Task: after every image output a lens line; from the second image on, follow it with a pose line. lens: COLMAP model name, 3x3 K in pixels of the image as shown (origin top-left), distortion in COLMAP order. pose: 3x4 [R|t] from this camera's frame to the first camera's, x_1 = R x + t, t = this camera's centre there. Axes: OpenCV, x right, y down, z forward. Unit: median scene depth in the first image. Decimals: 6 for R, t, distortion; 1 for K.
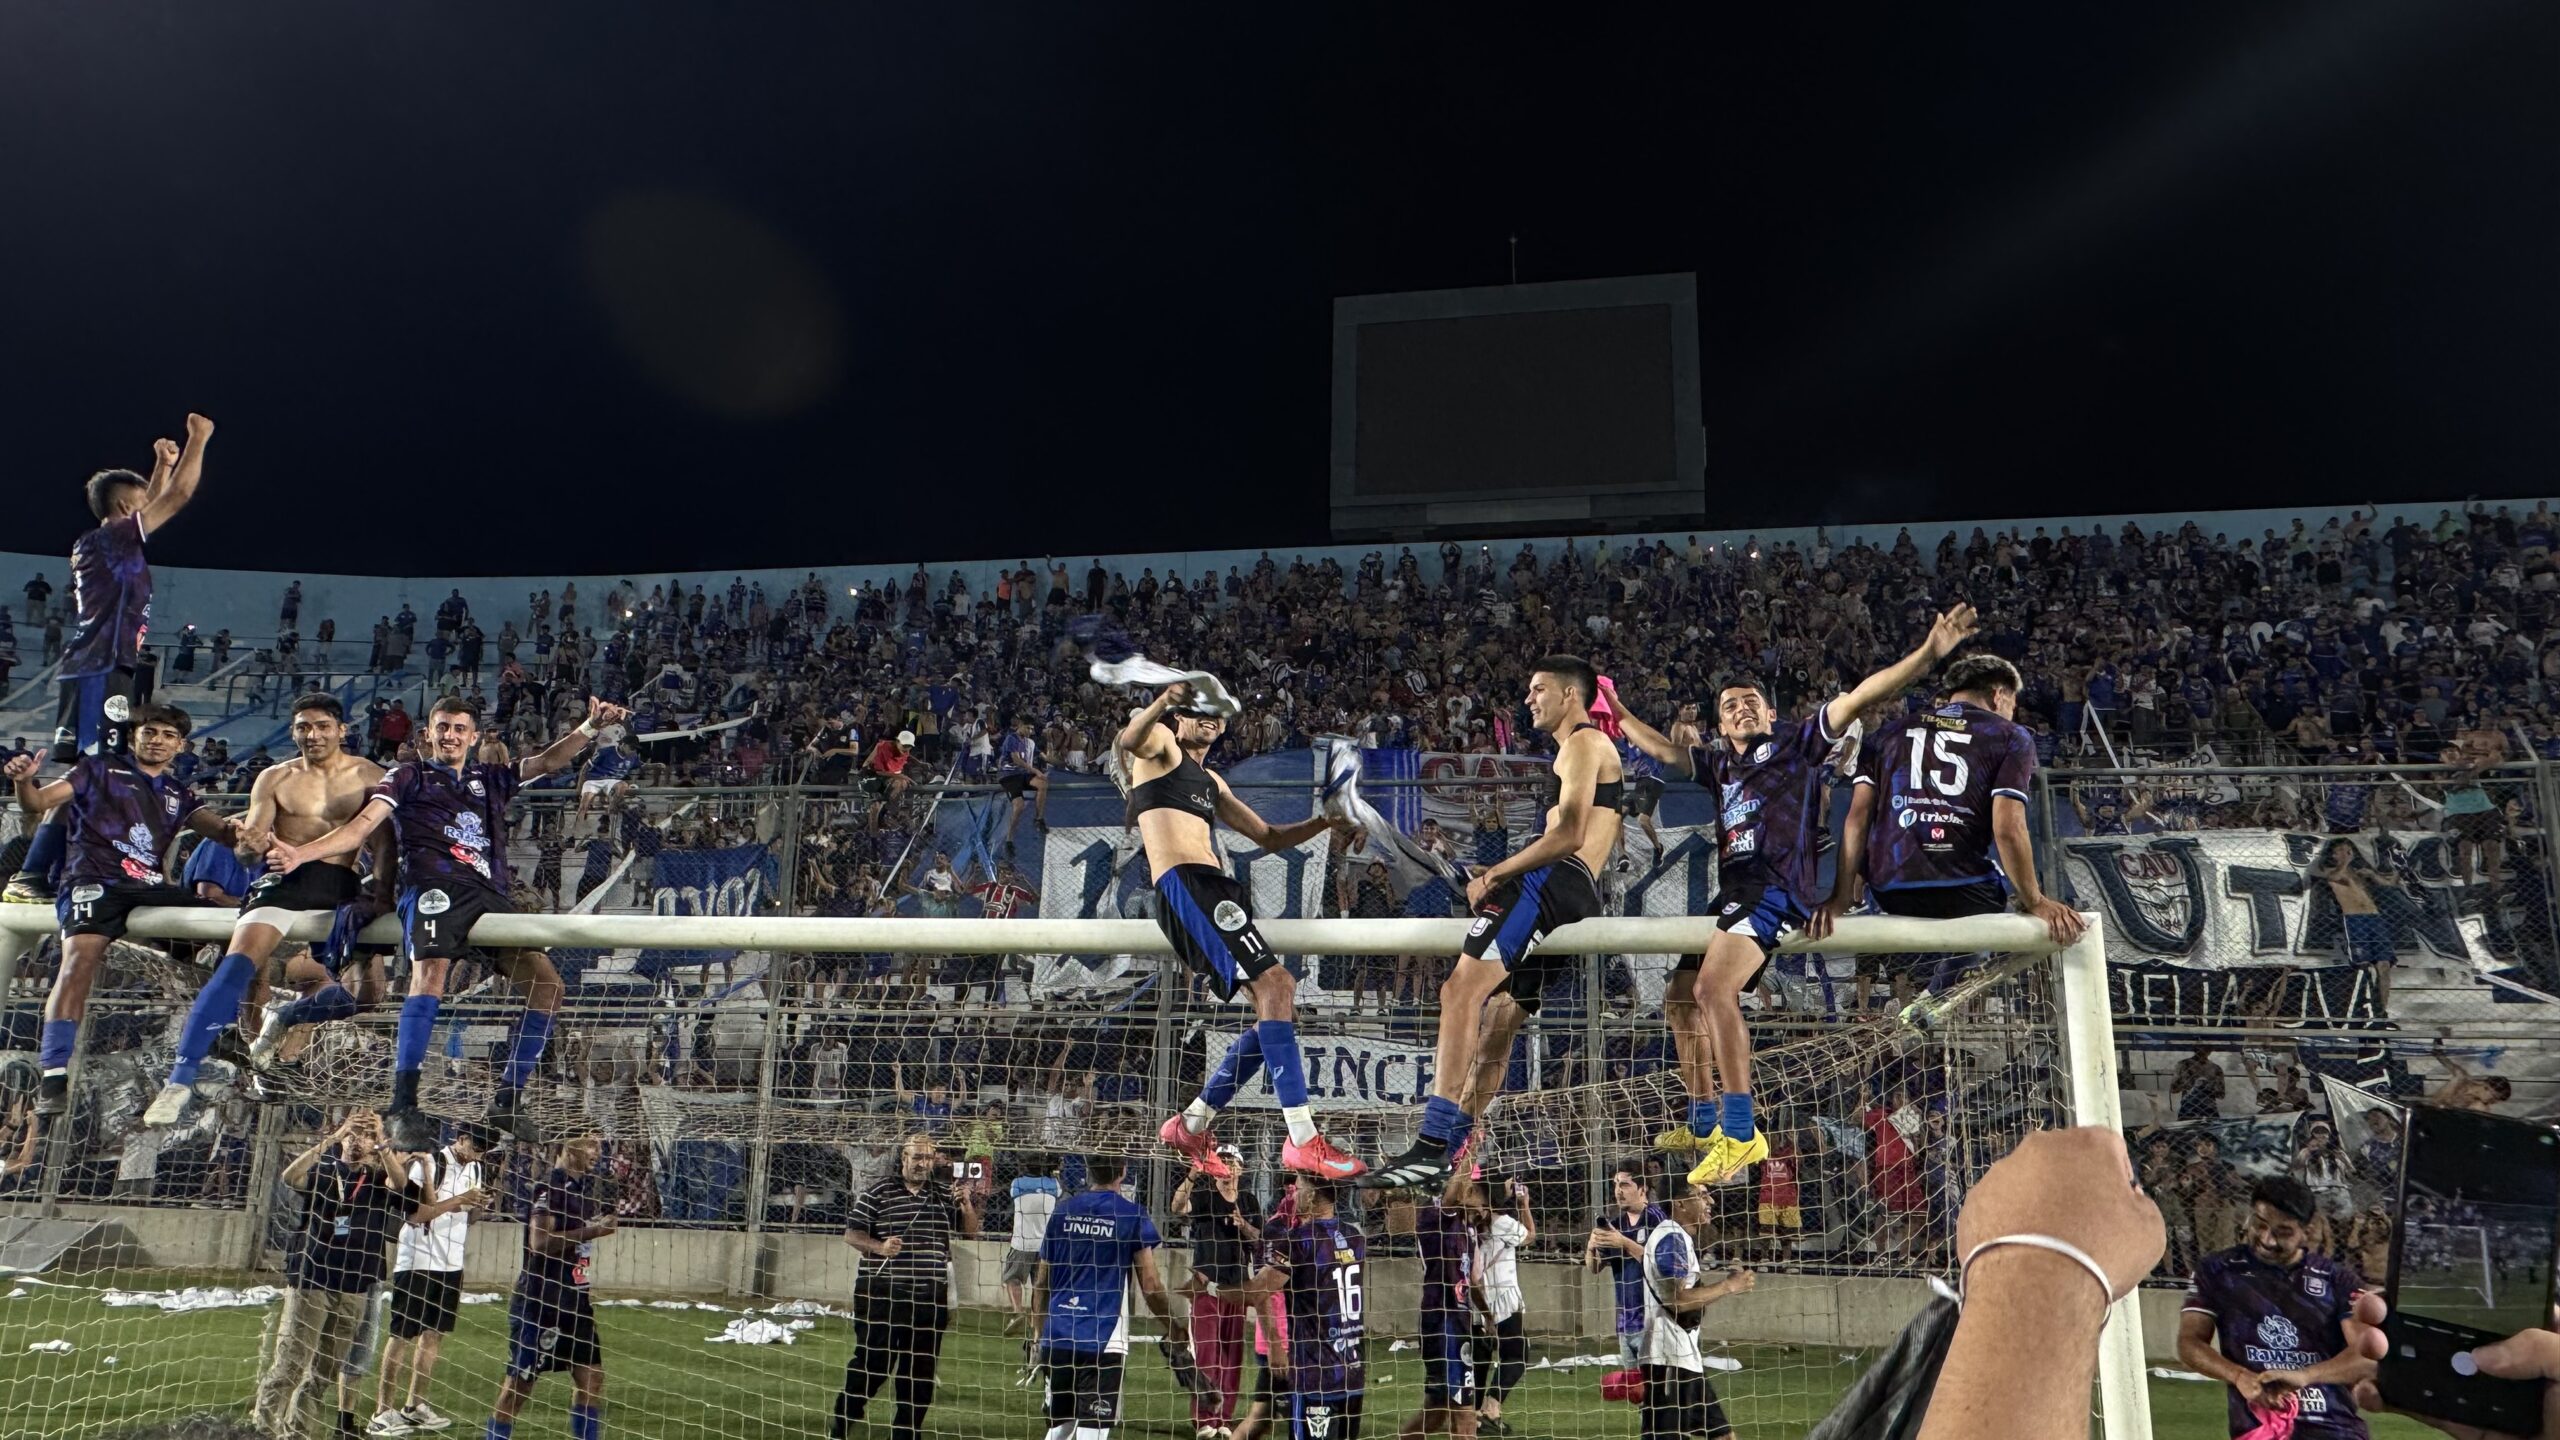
lens RADIAL K [[1655.6, 0, 1268.2], [0, 1655.6, 718.0], [0, 0, 1]] dist [0.027626, -0.000296]
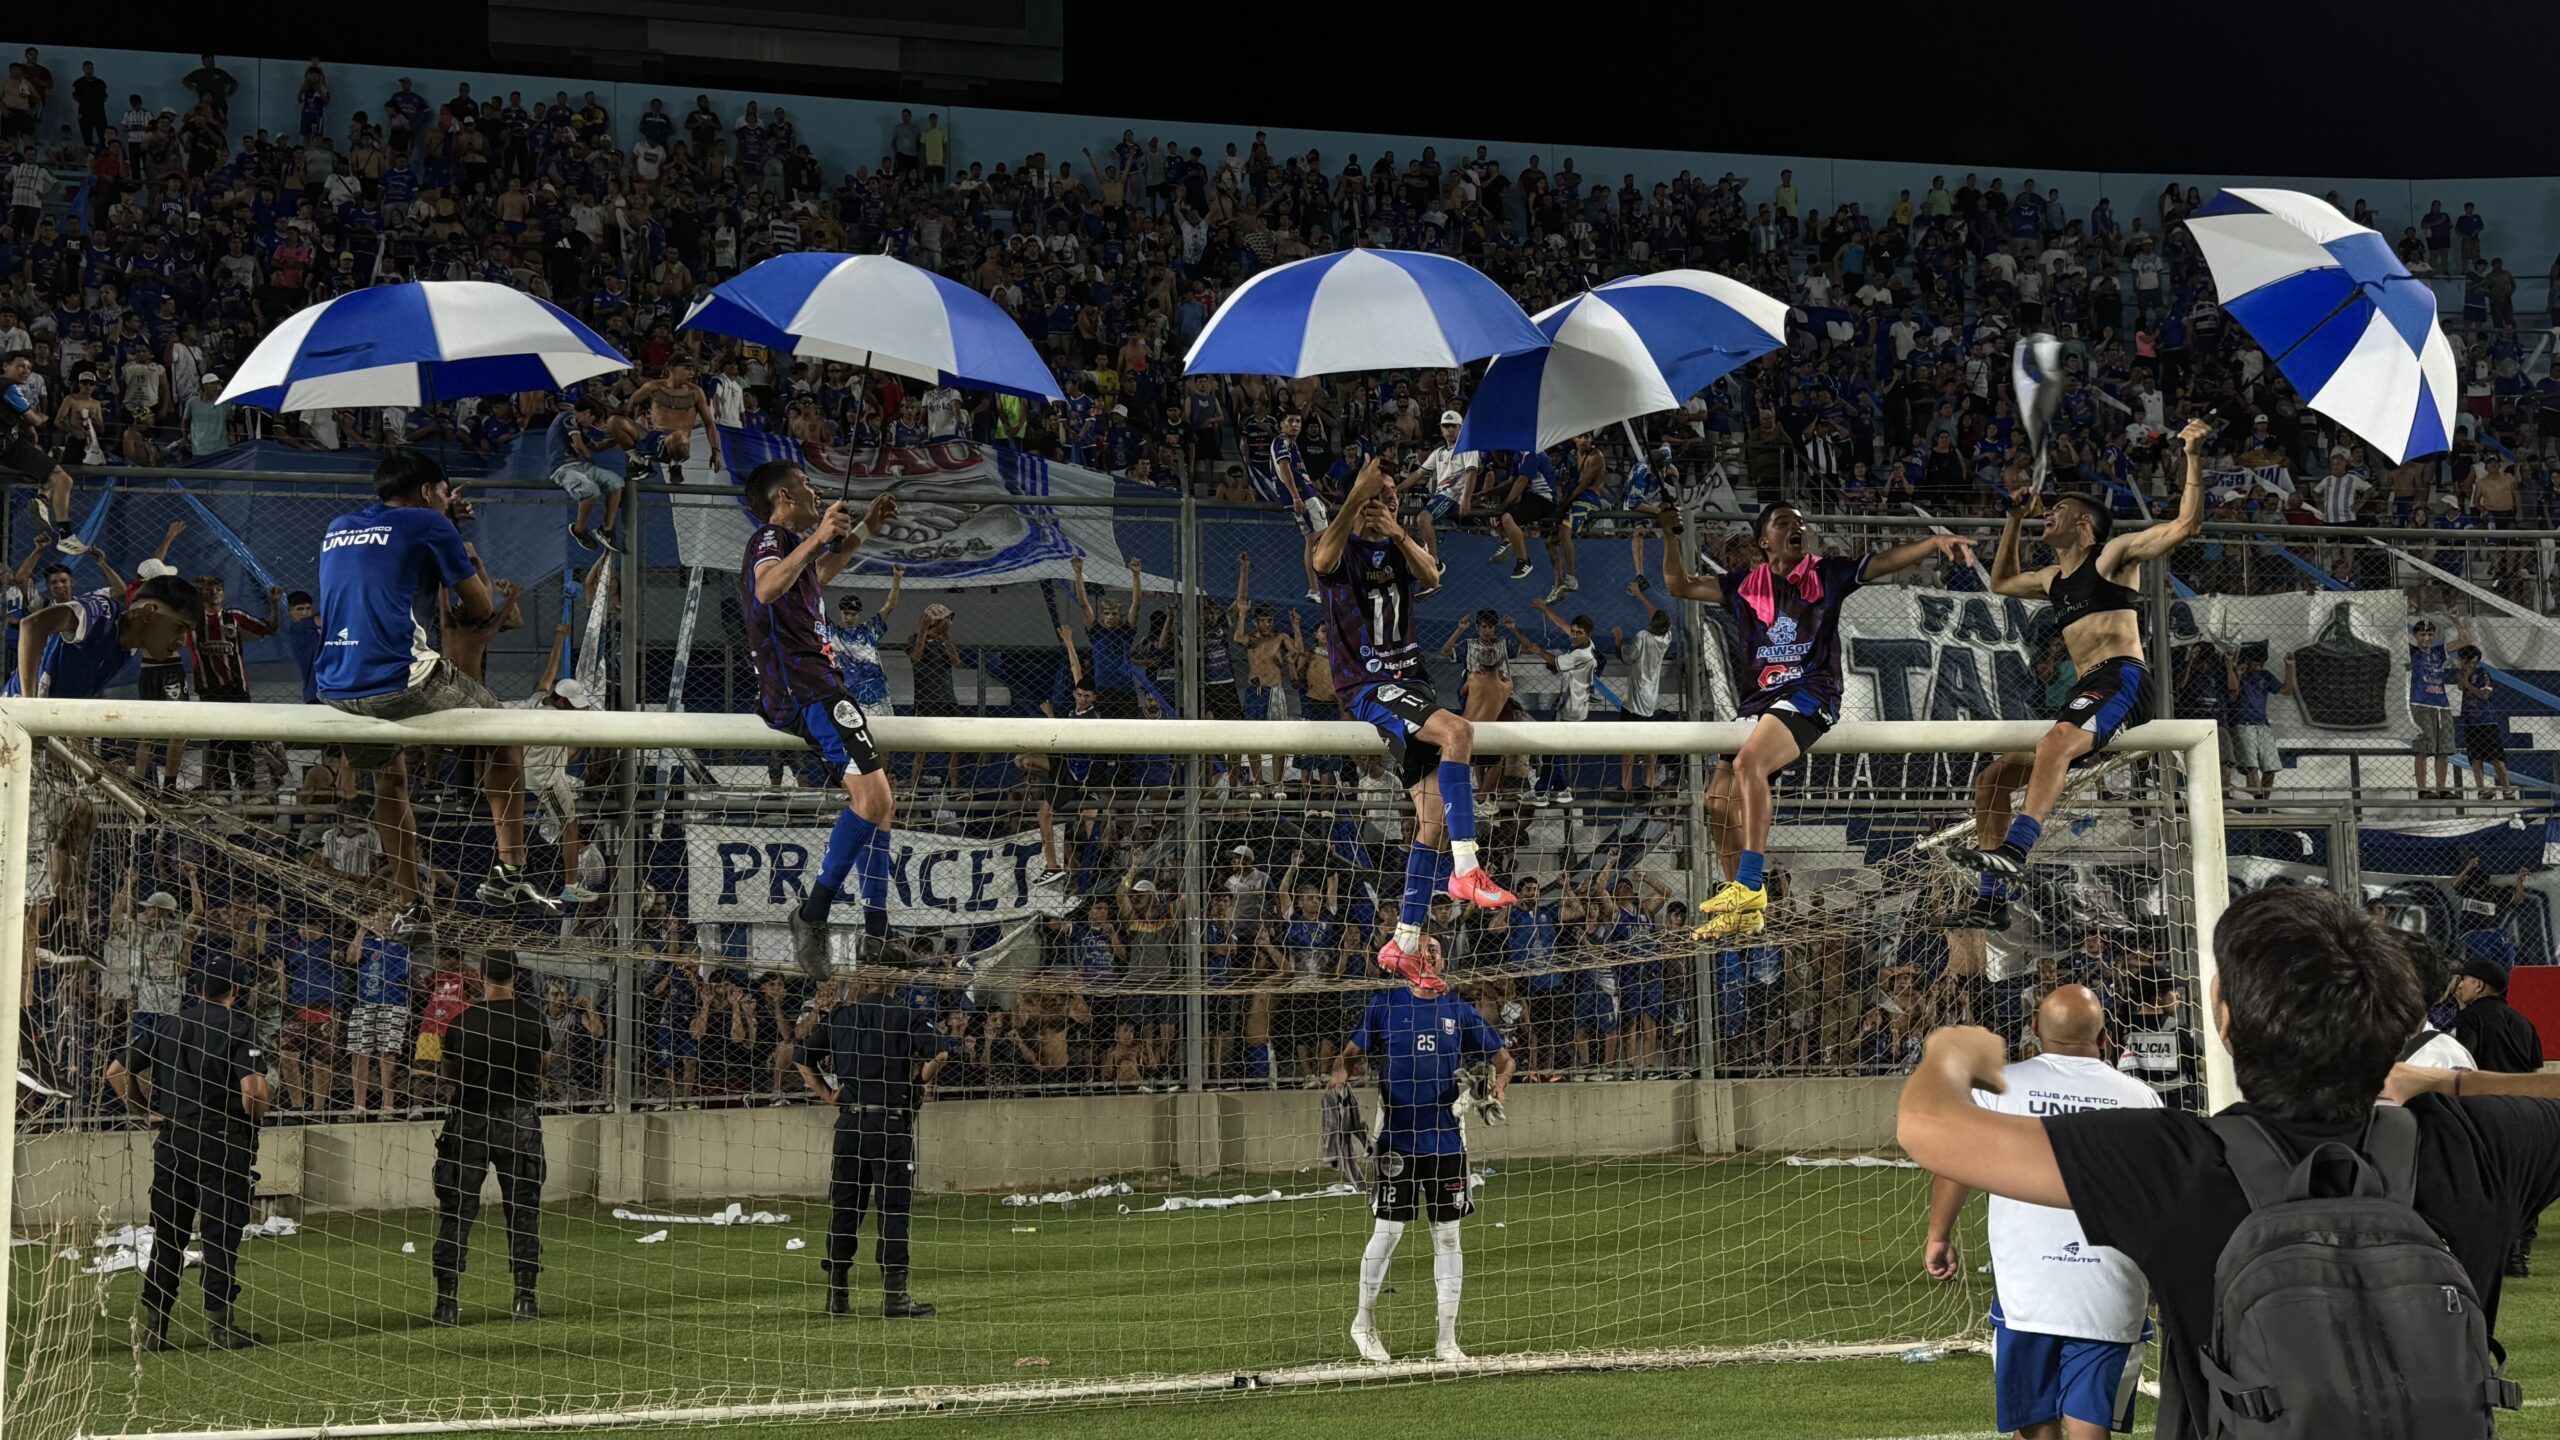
lens RADIAL K [[2597.3, 0, 1280.0], [0, 2597.3, 720.0], [0, 0, 1]] dist [0.072605, -0.007344]
pose [[0.909953, 0.000513, 0.414712, -0.285049], [-0.062735, 0.988661, 0.136429, -0.033093], [-0.409940, -0.150161, 0.899667, -0.151788]]
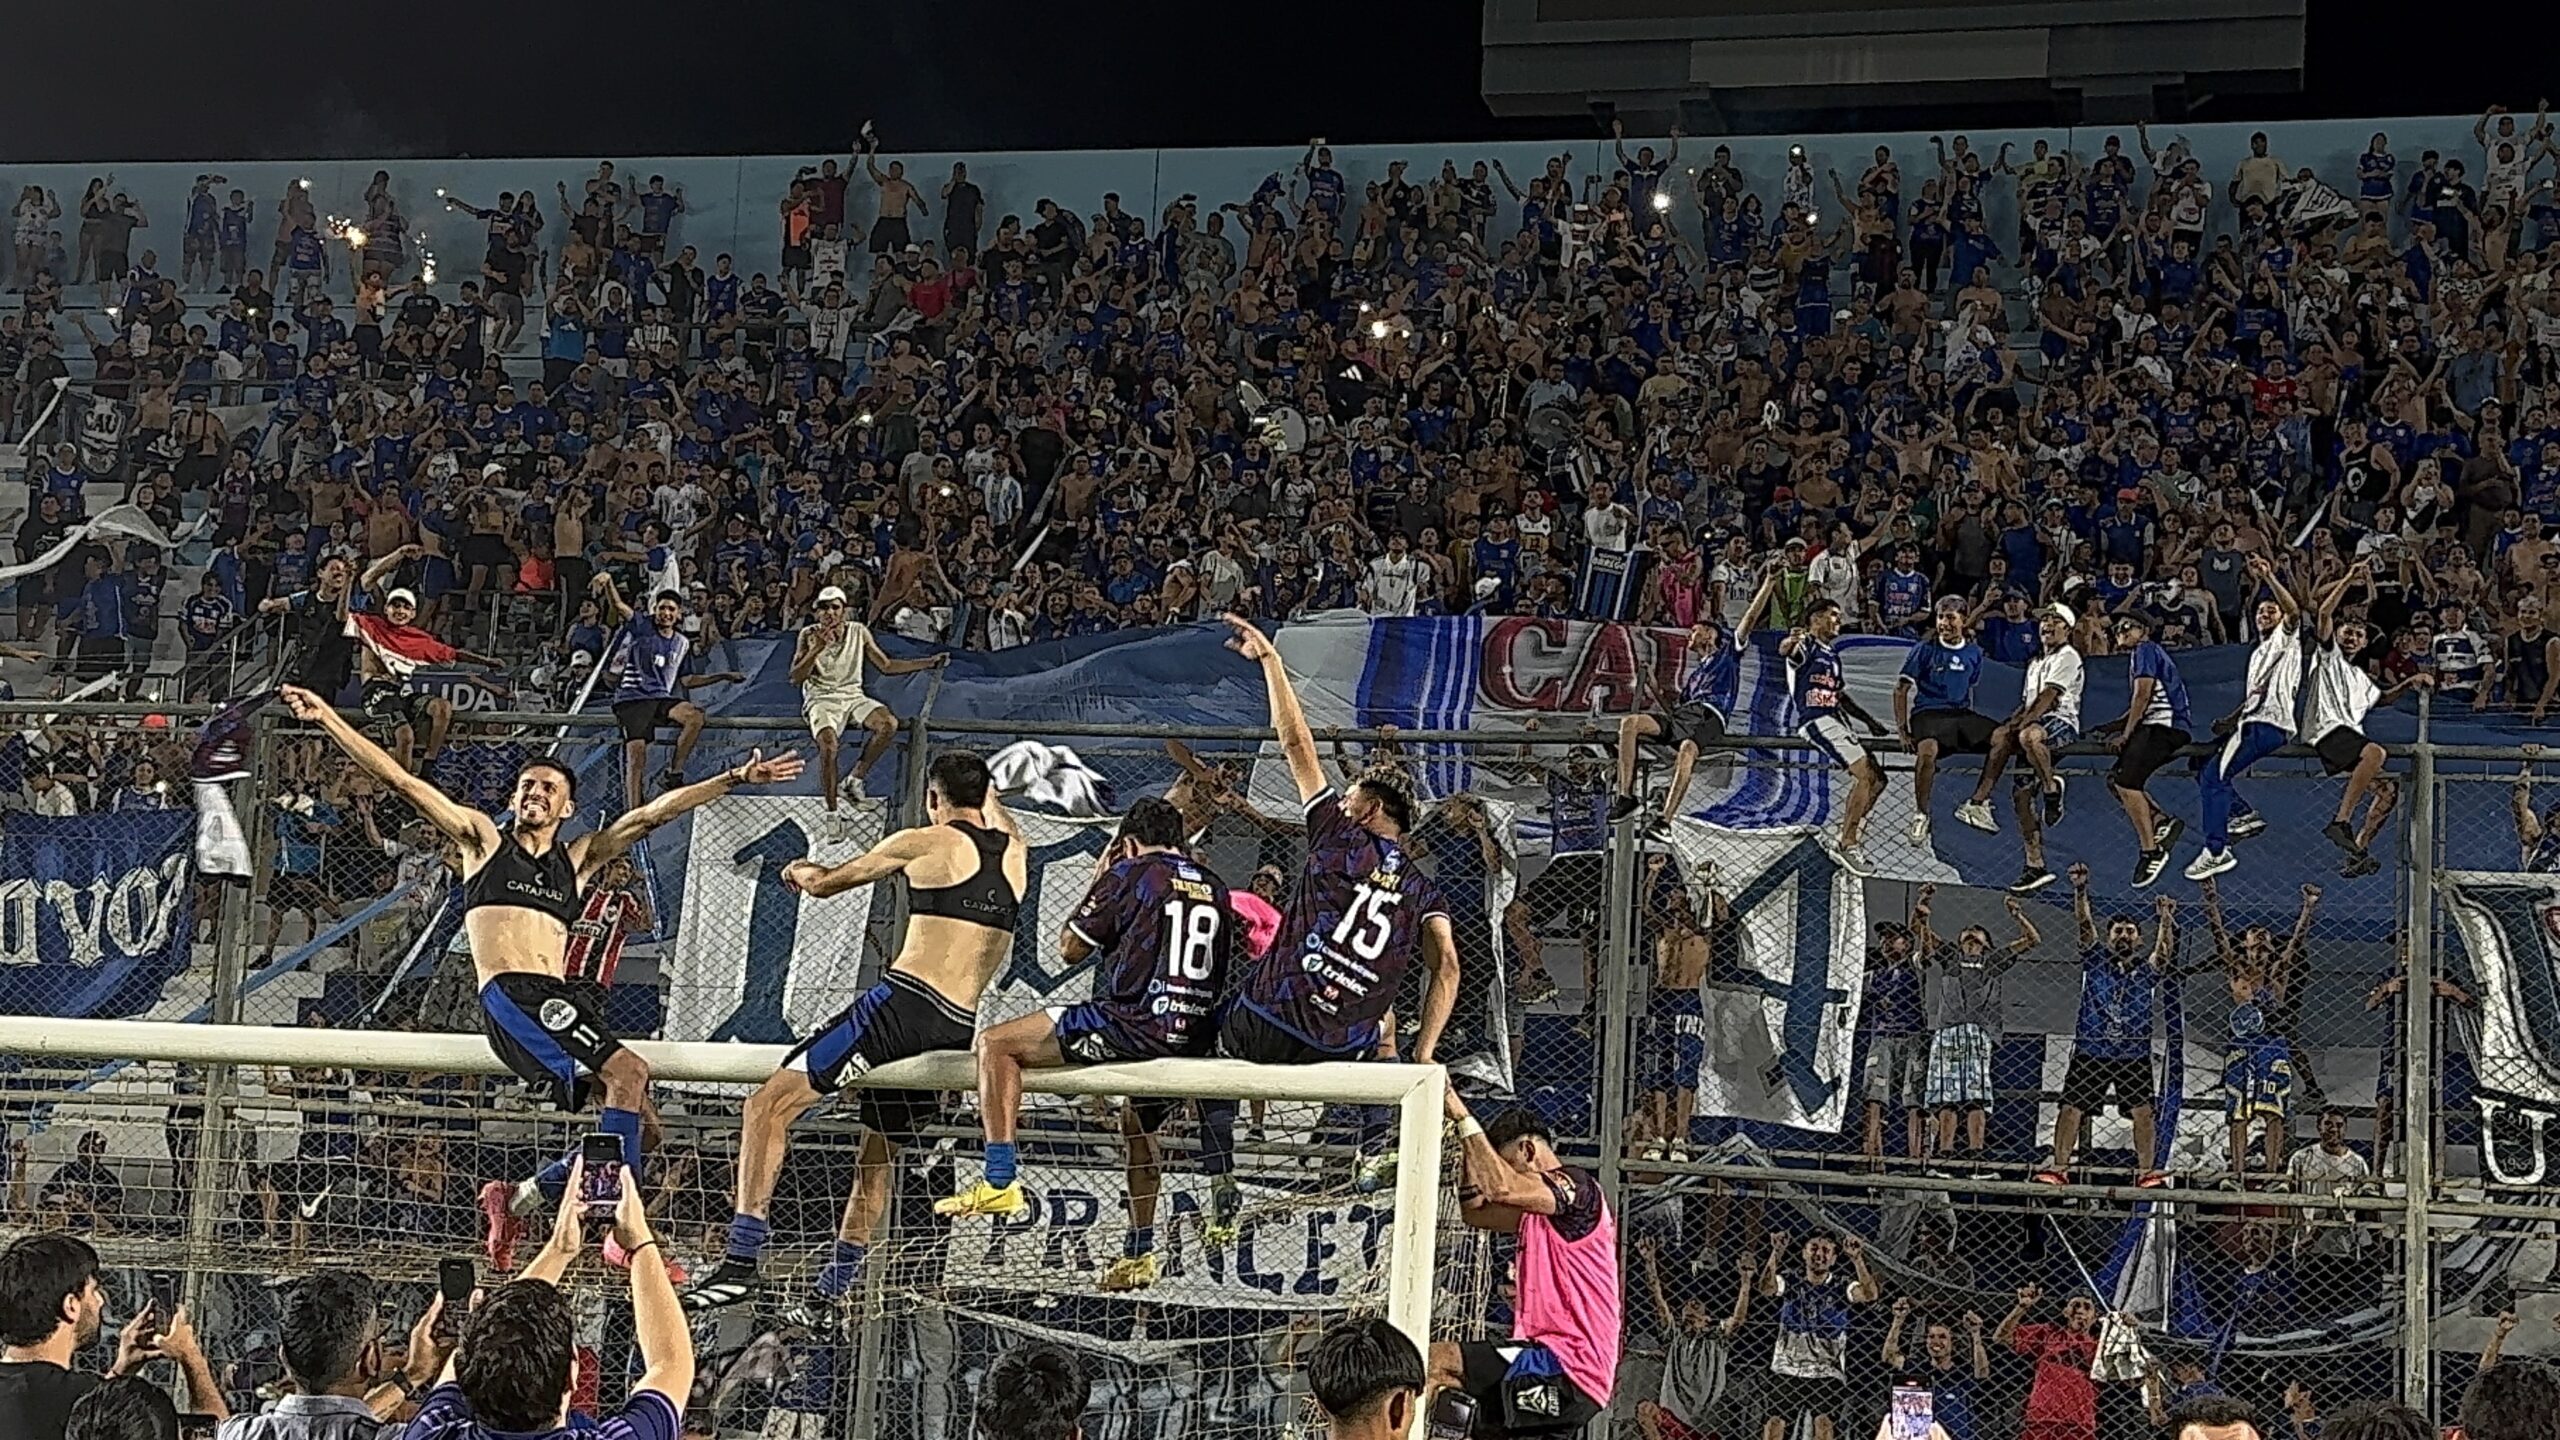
lens RADIAL K [[4151.6, 0, 1280.0], [0, 4151.6, 720.0], [0, 0, 1]] dist [0.325547, -0.007732]
pose [[0.997100, 0.025742, -0.071611, 0.177956], [-0.020067, 0.996683, 0.078874, -0.081188], [0.073403, -0.077208, 0.994309, -0.431699]]
